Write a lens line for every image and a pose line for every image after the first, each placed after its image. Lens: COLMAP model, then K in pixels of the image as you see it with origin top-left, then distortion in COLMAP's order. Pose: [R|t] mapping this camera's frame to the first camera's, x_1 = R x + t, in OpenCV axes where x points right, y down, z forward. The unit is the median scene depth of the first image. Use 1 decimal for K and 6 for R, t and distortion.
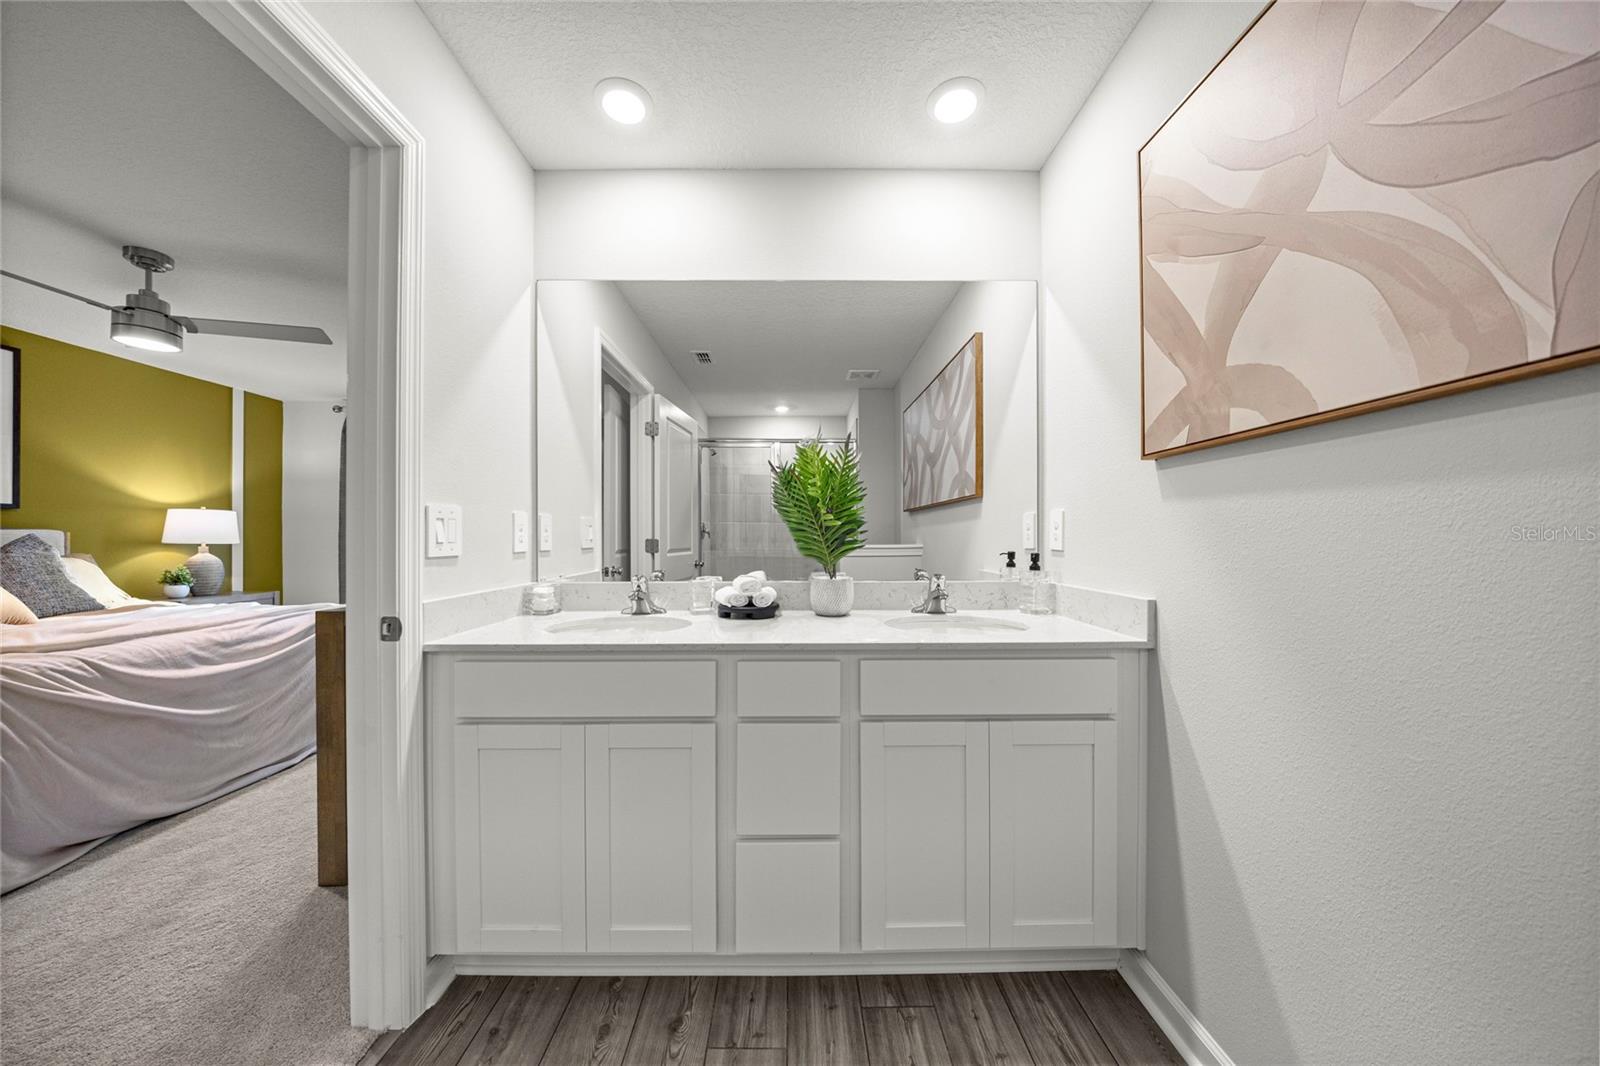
lens RADIAL K [[530.5, 0, 799.1], [0, 530.5, 537.5], [0, 0, 1]] dist [0.000057, 0.000110]
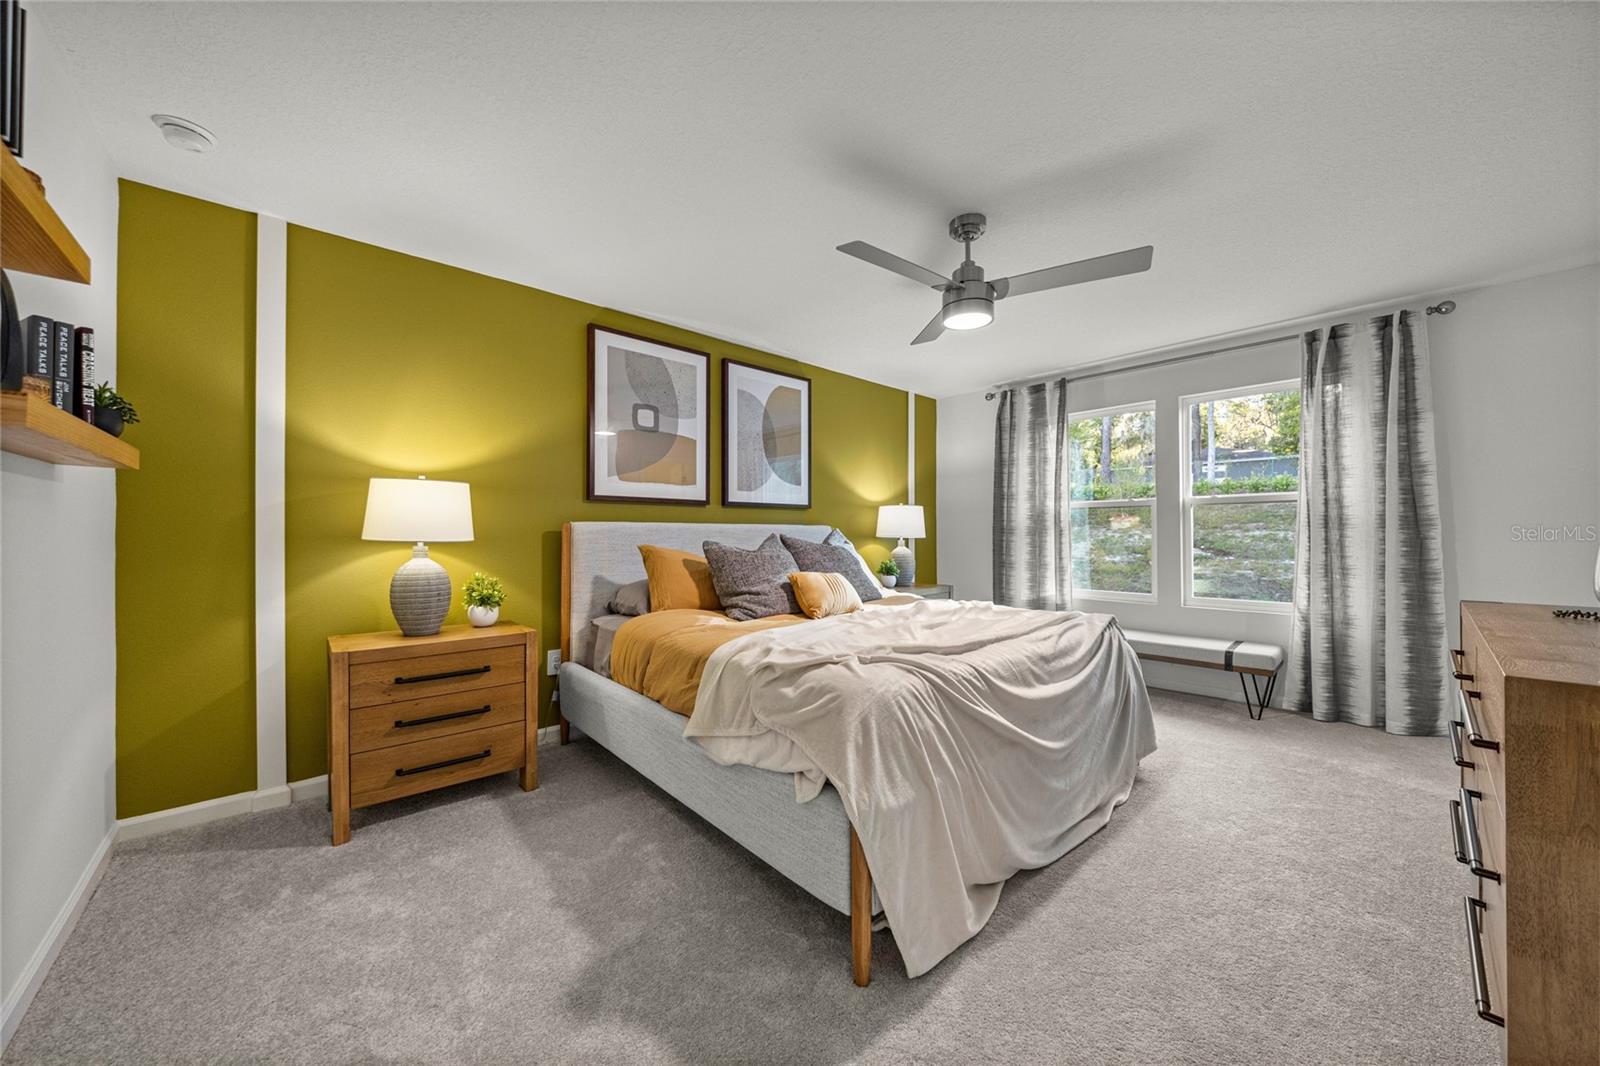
lens RADIAL K [[572.5, 0, 796.4], [0, 572.5, 534.3], [0, 0, 1]] dist [-0.000776, 0.000000]
pose [[0.672512, 0.001514, -0.740085, -0.510856], [-0.001327, 0.999999, 0.000840, 0.004915], [0.740085, 0.000418, 0.672513, 0.085078]]
